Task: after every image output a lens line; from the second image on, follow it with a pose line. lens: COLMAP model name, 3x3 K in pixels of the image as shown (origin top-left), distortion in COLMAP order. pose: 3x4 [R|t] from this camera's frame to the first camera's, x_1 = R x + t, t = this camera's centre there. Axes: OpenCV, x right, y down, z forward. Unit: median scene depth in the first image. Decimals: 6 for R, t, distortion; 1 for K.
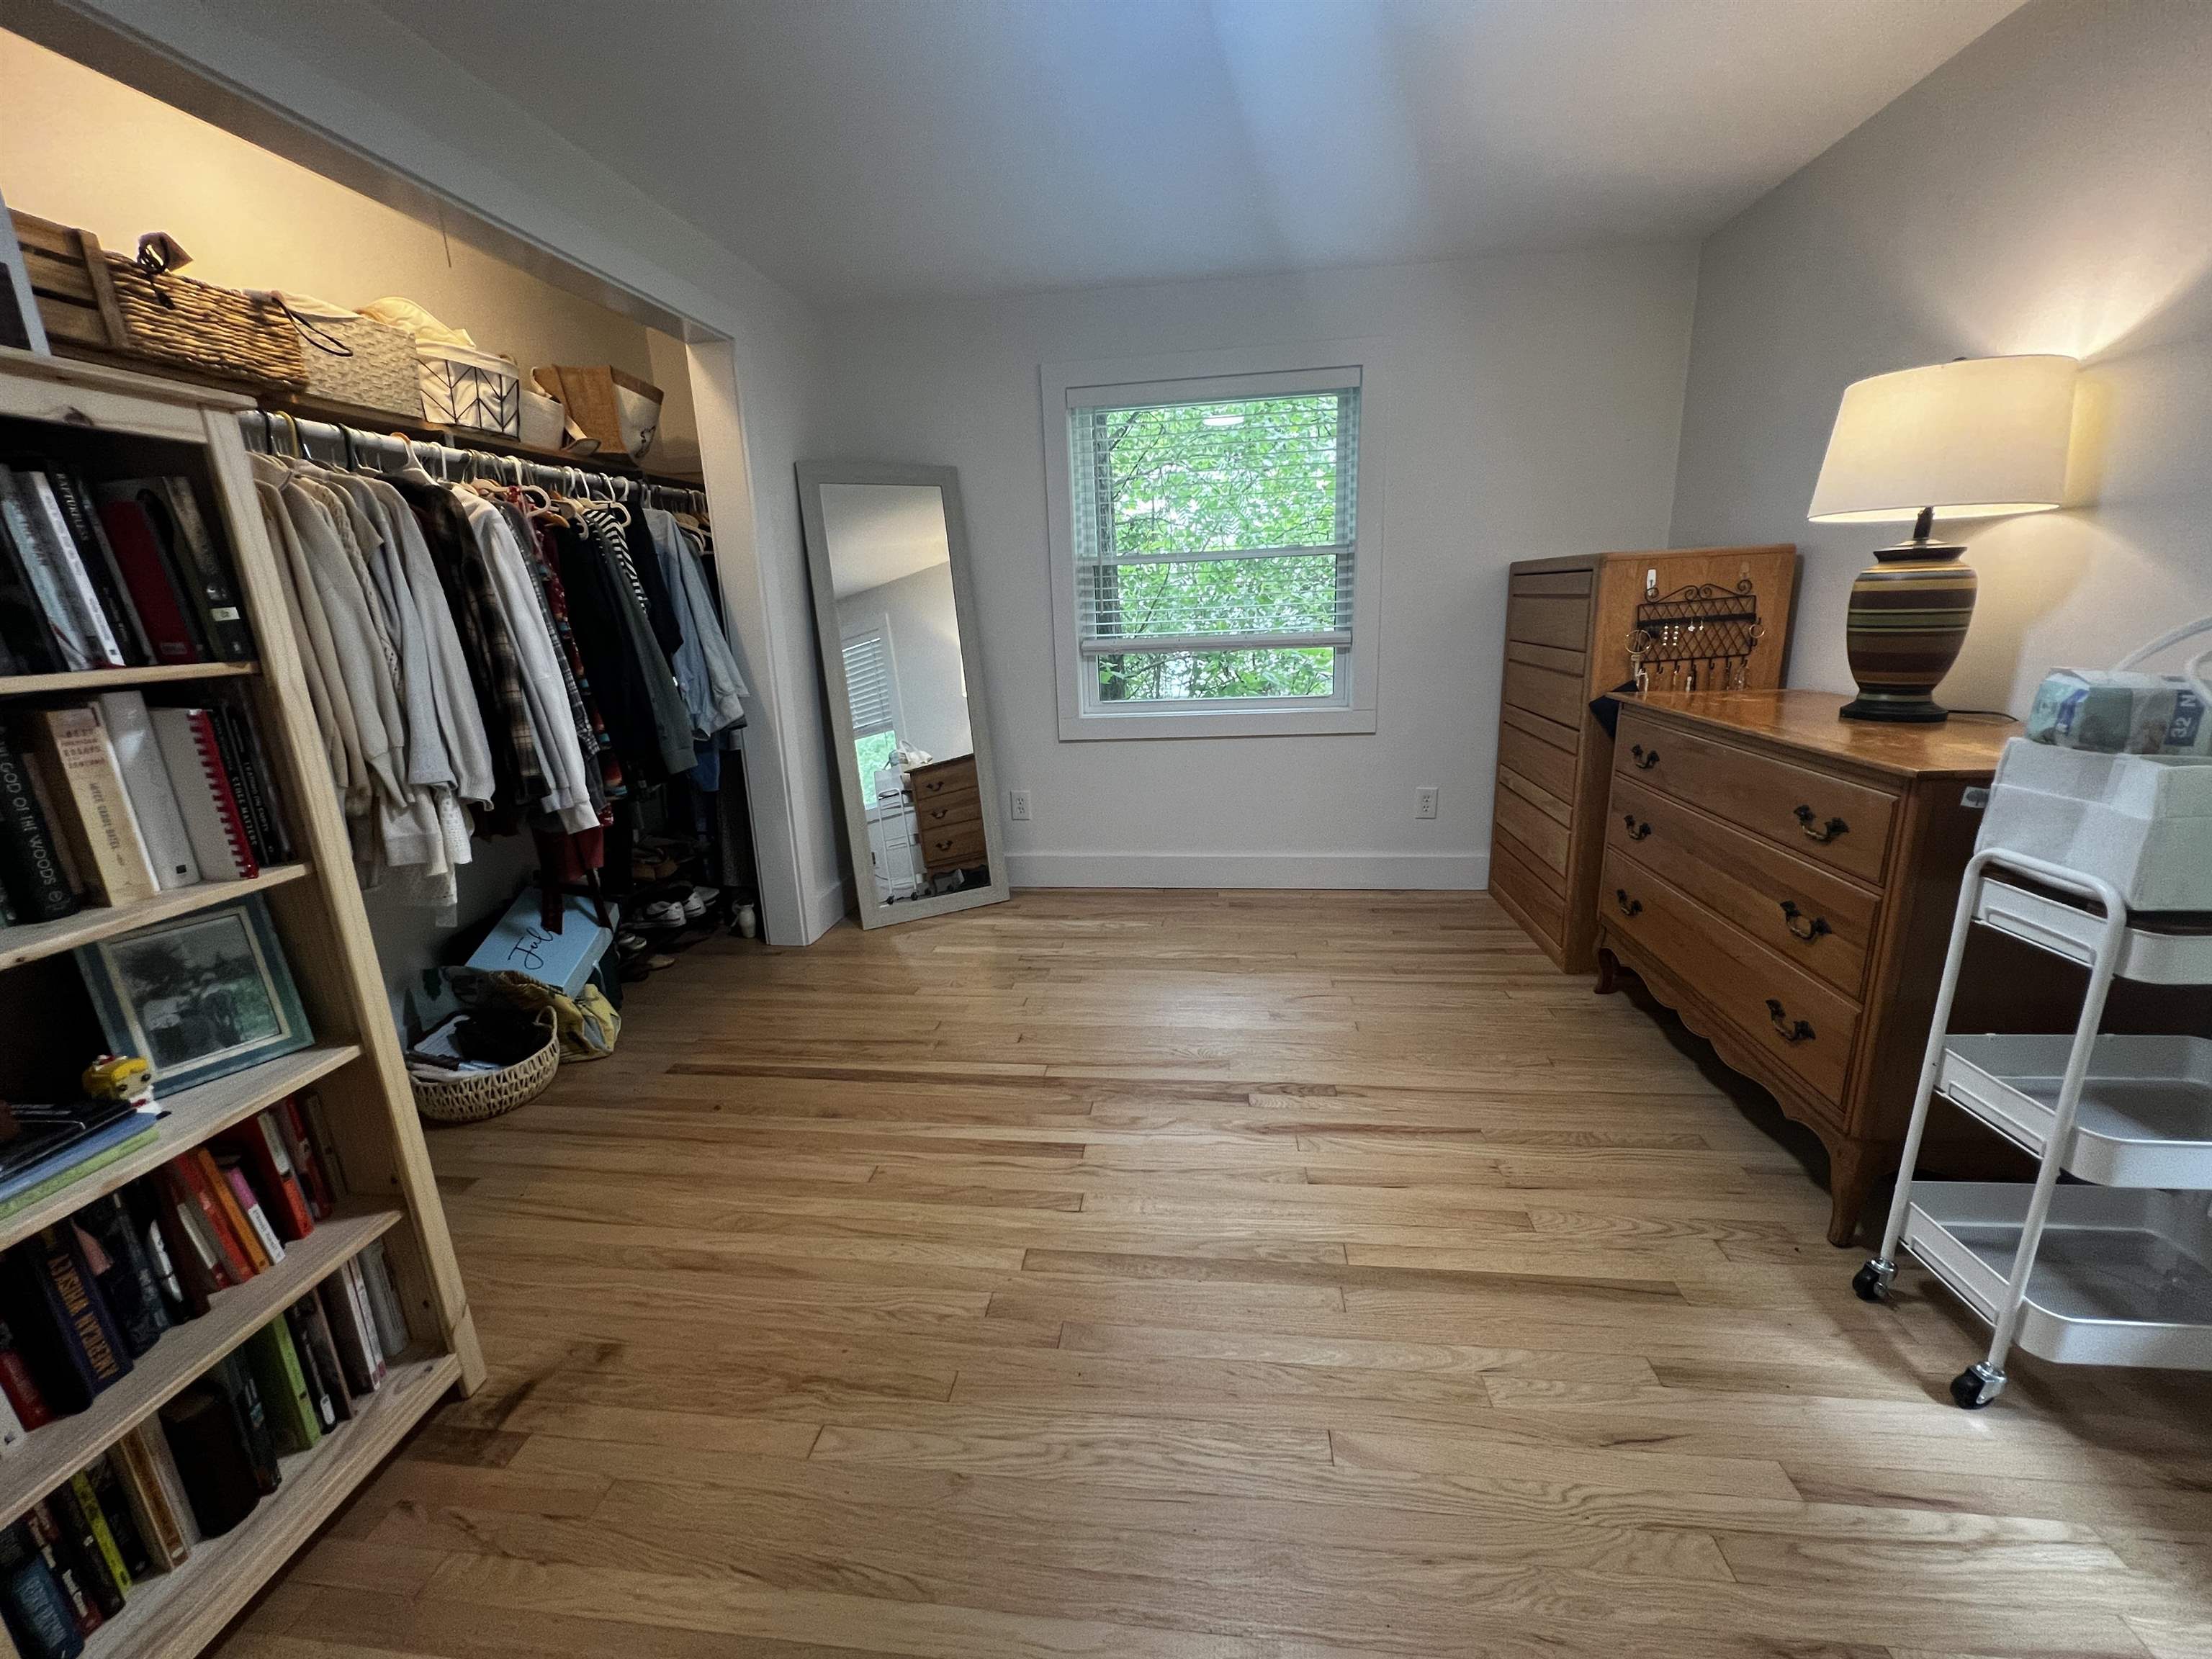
lens RADIAL K [[891.6, 0, 1100.9], [0, 891.6, 824.7], [0, 0, 1]] dist [-0.000212, 0.000198]
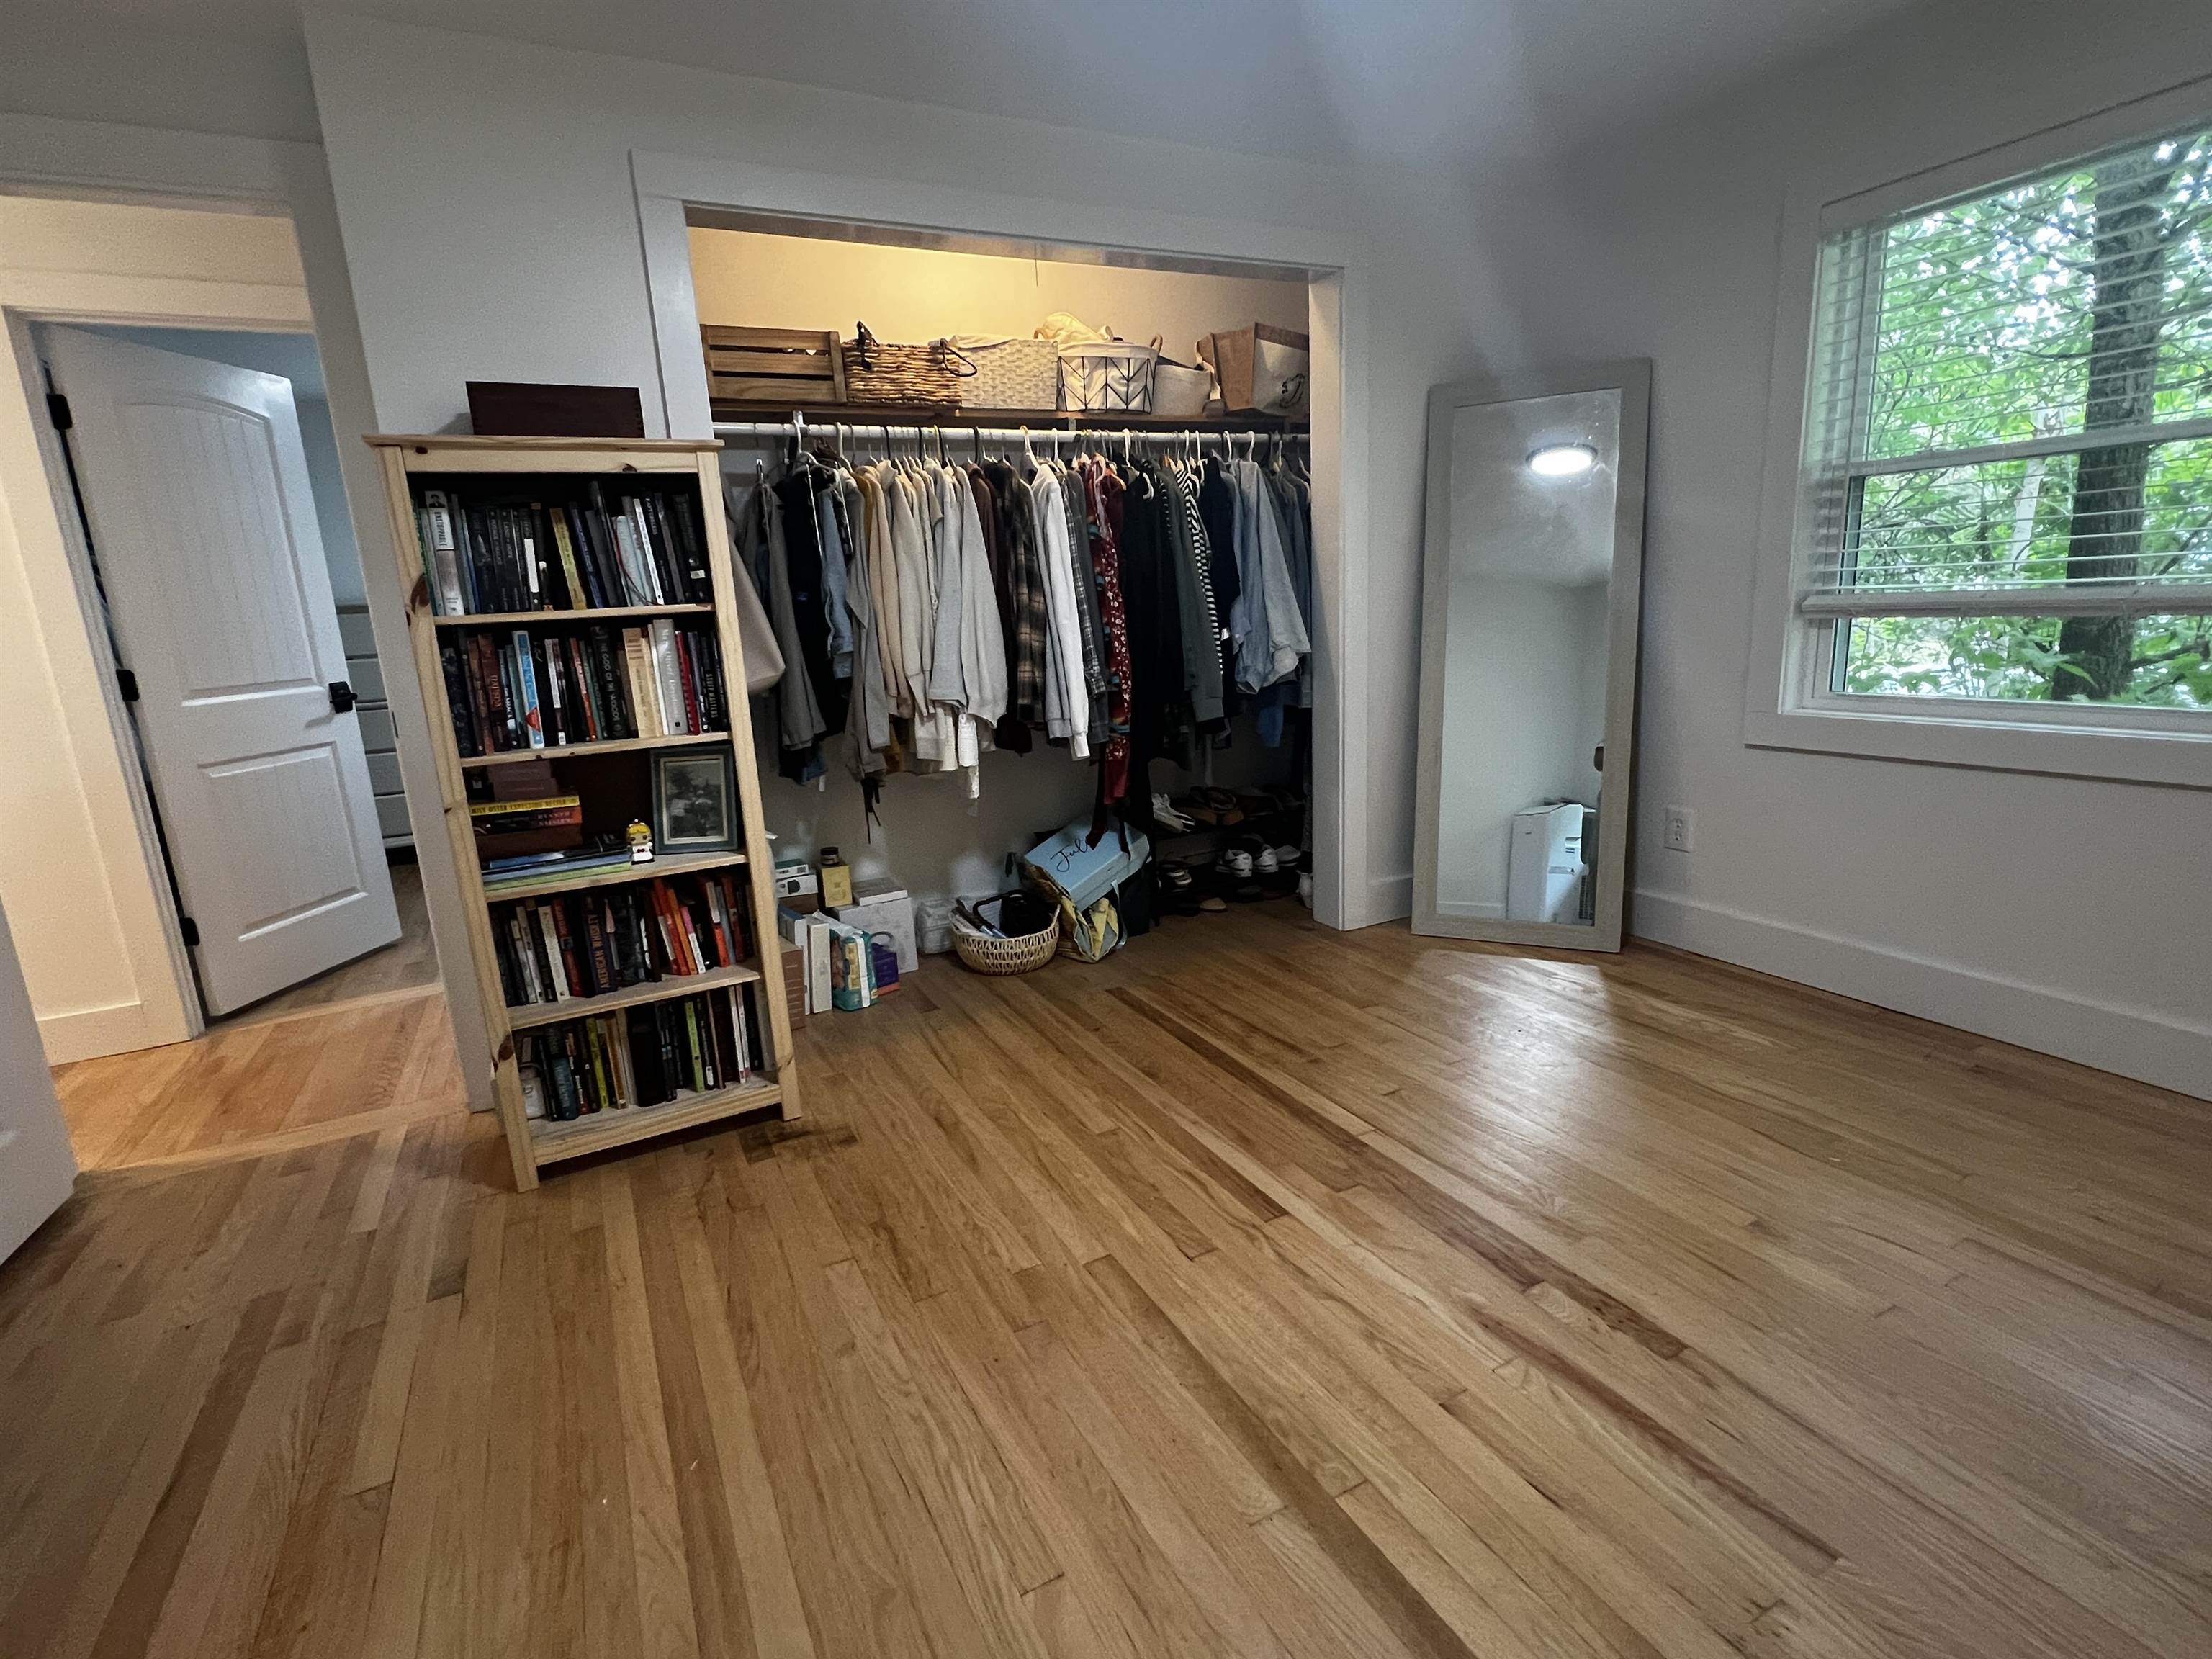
lens RADIAL K [[1049.9, 0, 1092.7], [0, 1049.9, 827.7], [0, 0, 1]] dist [-0.001969, 0.000059]
pose [[0.561193, 0.185670, -0.806591, 0.570106], [-0.171621, 0.979438, 0.106051, -0.056333], [0.809696, 0.078913, 0.581519, 0.258861]]
